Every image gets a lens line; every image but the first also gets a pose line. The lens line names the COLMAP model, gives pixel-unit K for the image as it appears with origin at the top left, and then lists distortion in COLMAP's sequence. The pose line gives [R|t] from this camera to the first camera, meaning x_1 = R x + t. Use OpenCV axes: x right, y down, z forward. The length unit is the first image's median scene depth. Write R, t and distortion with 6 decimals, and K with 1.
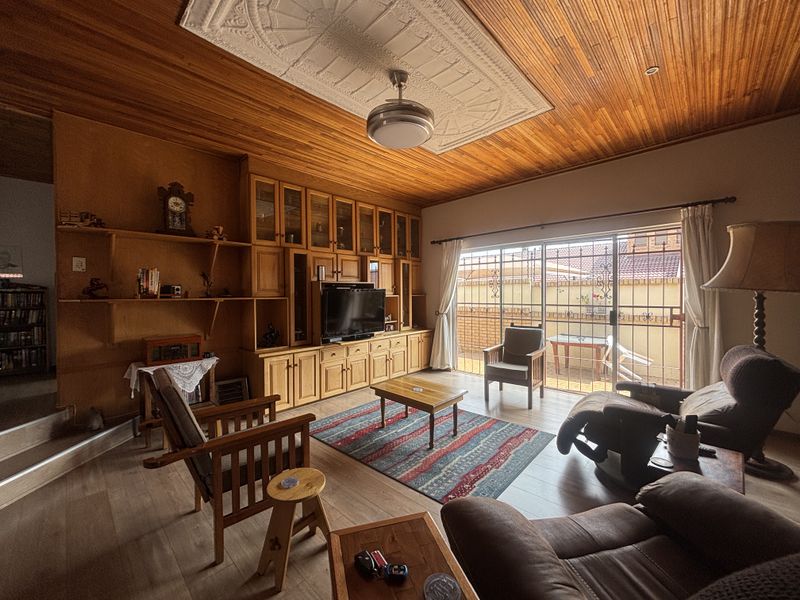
lens RADIAL K [[323.0, 0, 401.3], [0, 323.0, 297.3], [0, 0, 1]] dist [0.000283, -0.000034]
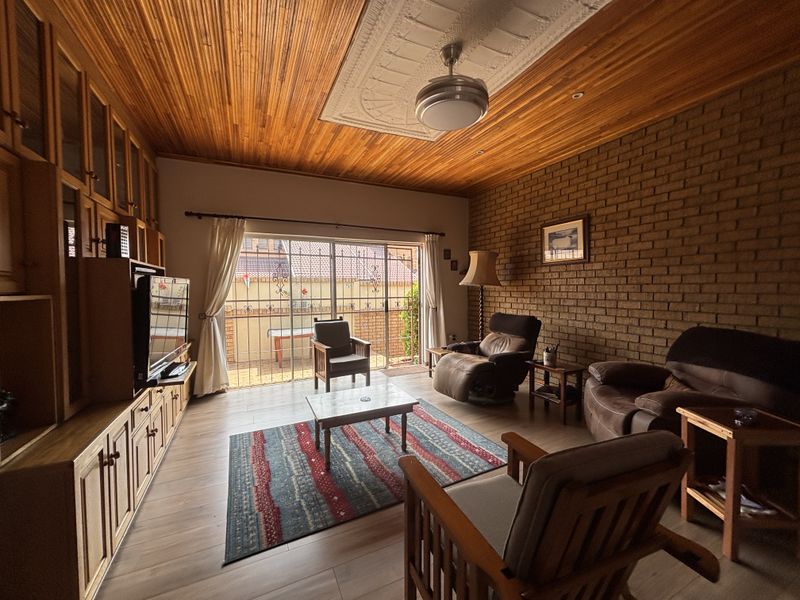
lens RADIAL K [[323.0, 0, 401.3], [0, 323.0, 297.3], [0, 0, 1]] dist [0.000283, -0.000034]
pose [[0.353380, -0.022145, 0.935218, -0.510650], [0.014391, 0.999730, 0.018235, 0.002105], [-0.935369, 0.007015, 0.353603, 0.438750]]
